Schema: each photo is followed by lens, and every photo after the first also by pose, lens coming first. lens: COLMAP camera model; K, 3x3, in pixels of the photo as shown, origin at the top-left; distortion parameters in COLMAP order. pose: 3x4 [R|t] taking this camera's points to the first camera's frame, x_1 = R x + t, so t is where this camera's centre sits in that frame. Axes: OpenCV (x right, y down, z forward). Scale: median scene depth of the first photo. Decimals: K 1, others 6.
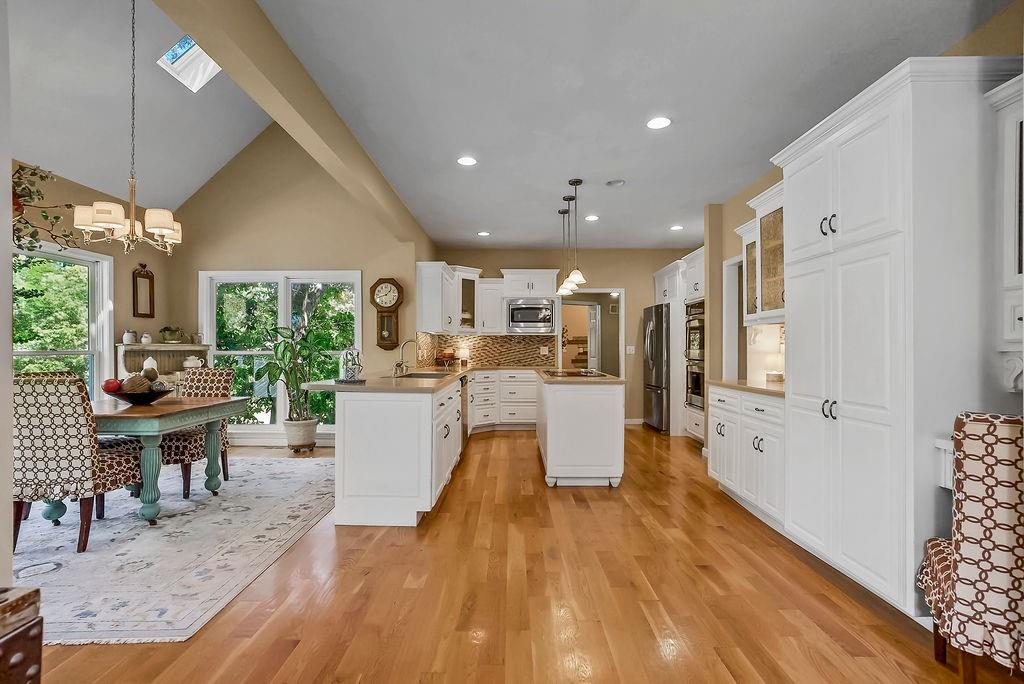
lens RADIAL K [[471.8, 0, 512.8], [0, 471.8, 346.4], [0, 0, 1]] dist [-0.001654, 0.000217]
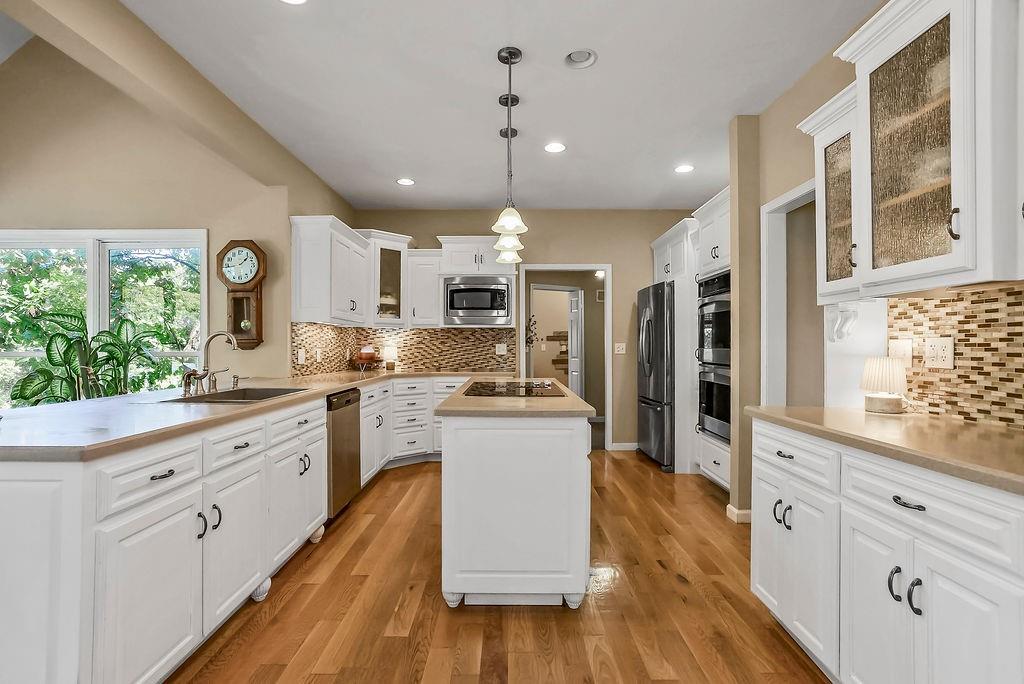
lens RADIAL K [[471.8, 0, 510.4], [0, 471.8, 341.8], [0, 0, 1]] dist [-0.001654, 0.000217]
pose [[0.999969, -0.000571, -0.007874, 0.095076], [0.000543, 0.999993, -0.003576, -0.000183], [0.007876, 0.003571, 0.999963, 0.297416]]
